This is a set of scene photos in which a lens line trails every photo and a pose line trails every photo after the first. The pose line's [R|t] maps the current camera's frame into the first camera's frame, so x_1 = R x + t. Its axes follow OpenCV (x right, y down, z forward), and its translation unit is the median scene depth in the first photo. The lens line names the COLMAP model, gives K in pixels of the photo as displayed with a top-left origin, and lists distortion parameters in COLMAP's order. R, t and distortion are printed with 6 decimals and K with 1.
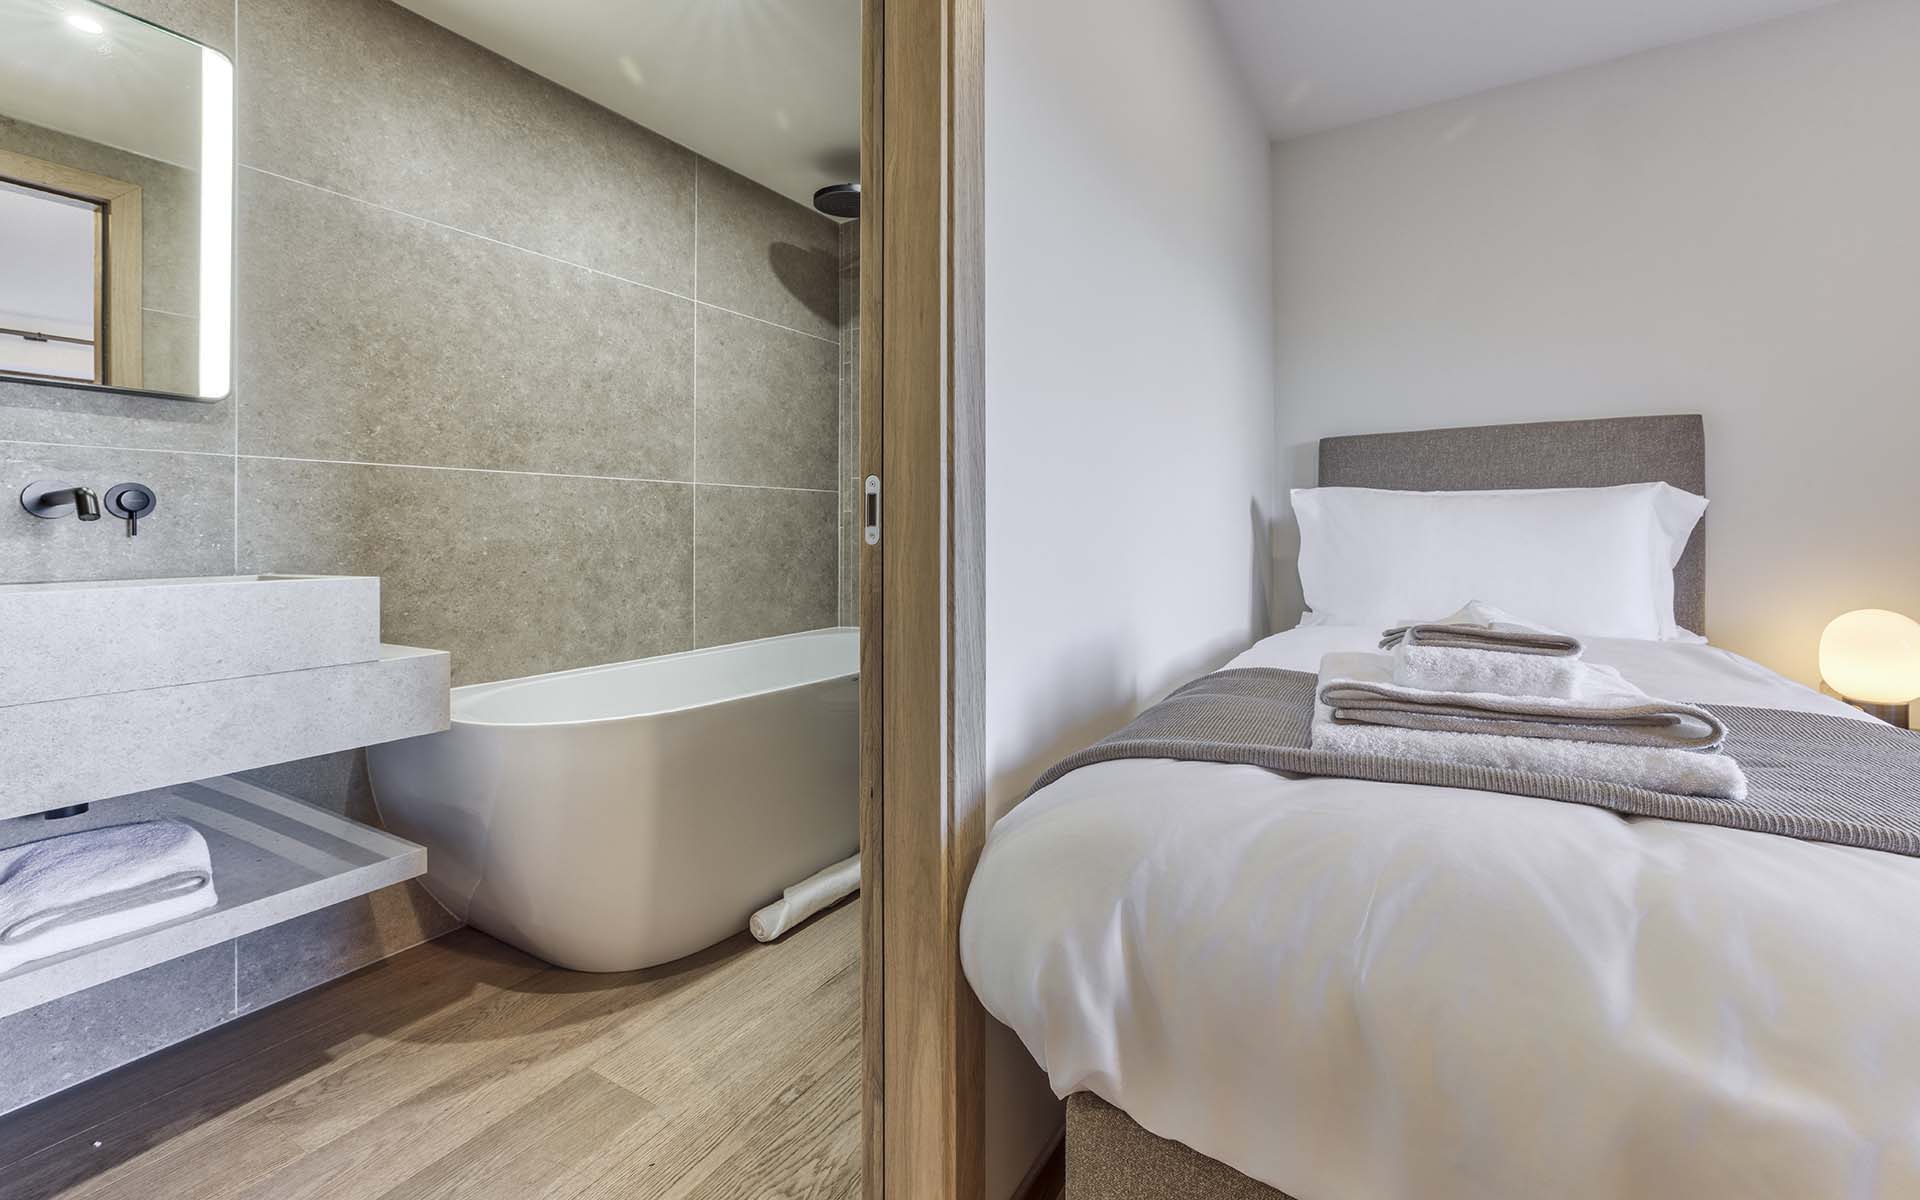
lens RADIAL K [[810.8, 0, 960.9], [0, 810.8, 525.9], [0, 0, 1]] dist [0.000367, 0.000017]
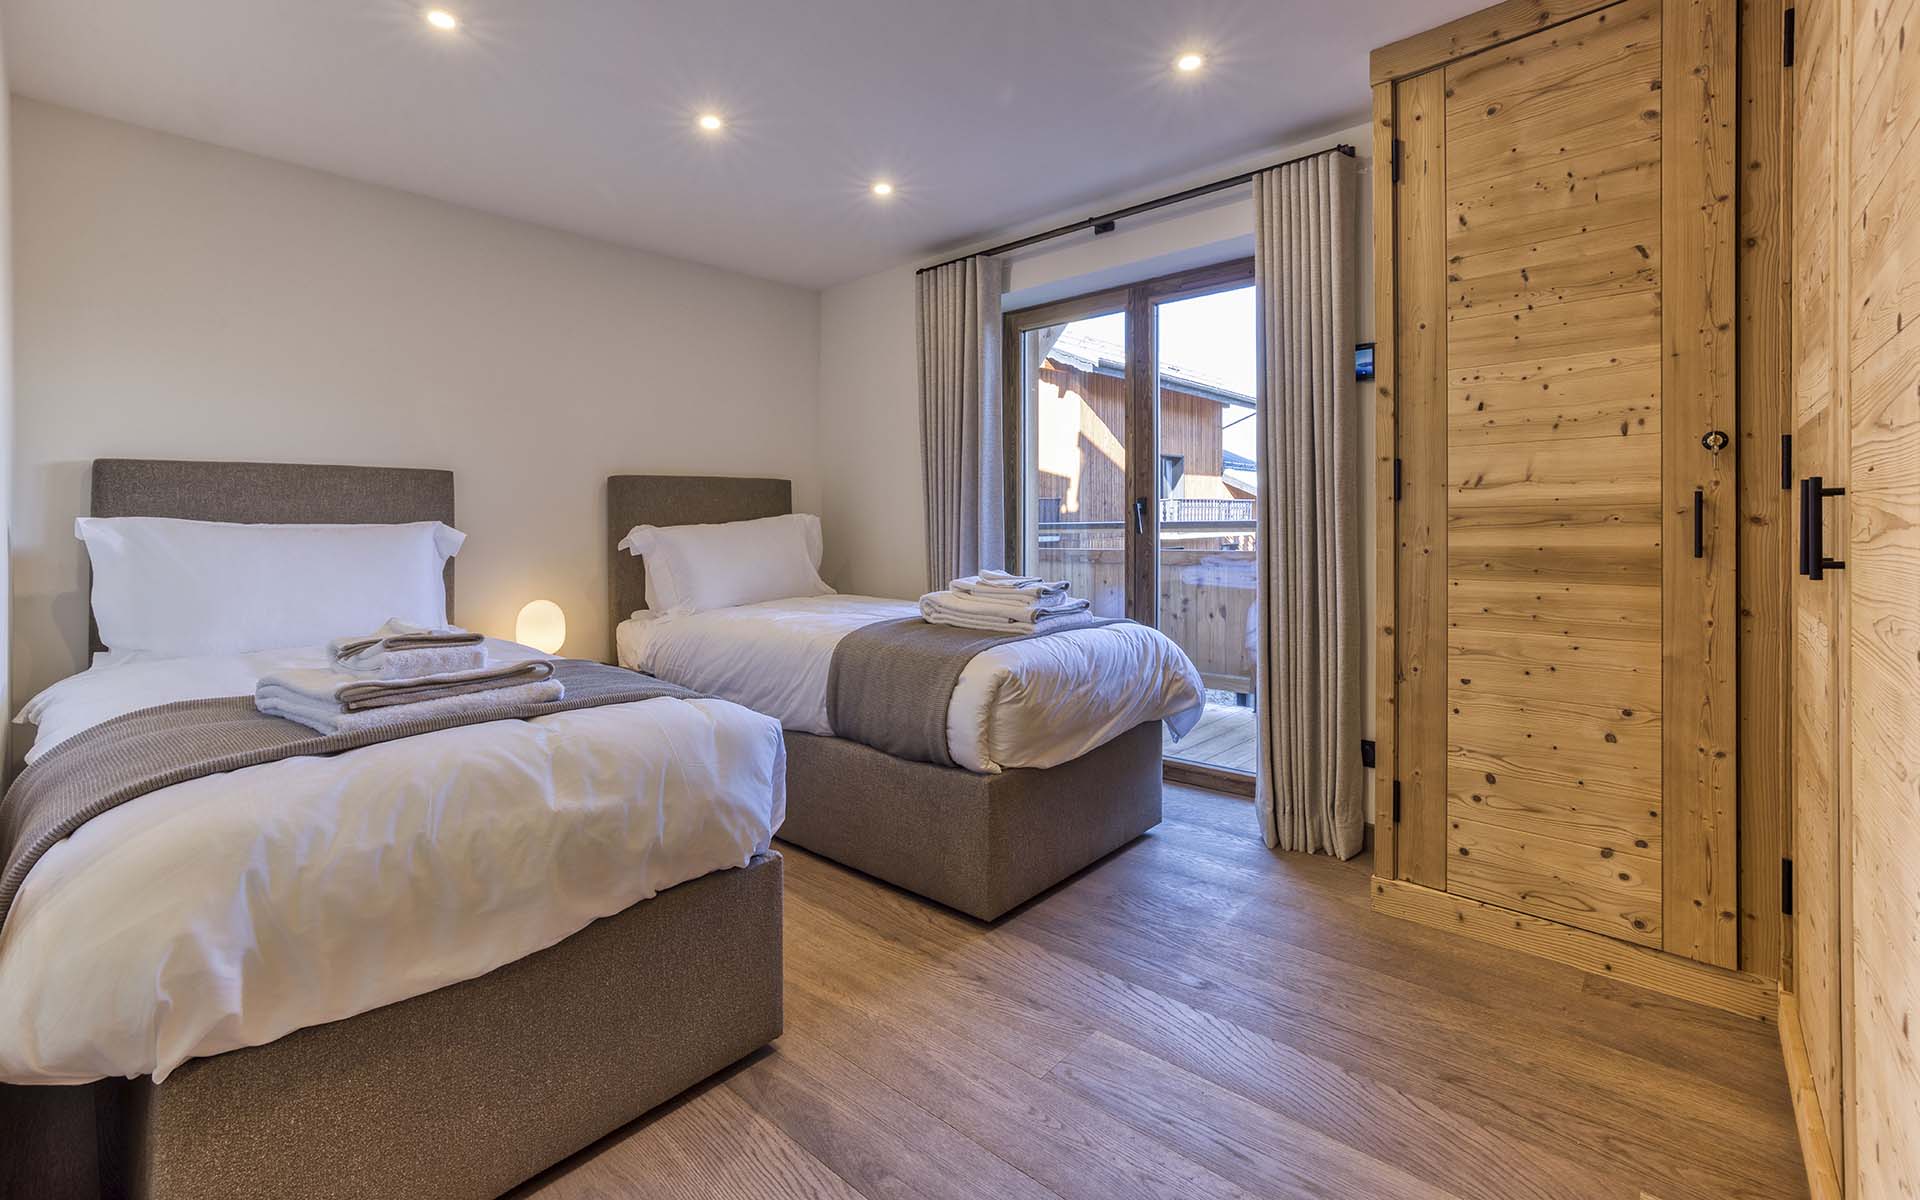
lens RADIAL K [[810.8, 0, 960.9], [0, 810.8, 525.9], [0, 0, 1]] dist [0.000367, 0.000017]
pose [[0.189425, 0.005878, 0.981878, -0.334962], [-0.000627, 0.999983, -0.005865, -0.036433], [-0.981895, 0.000495, 0.189425, -0.151369]]
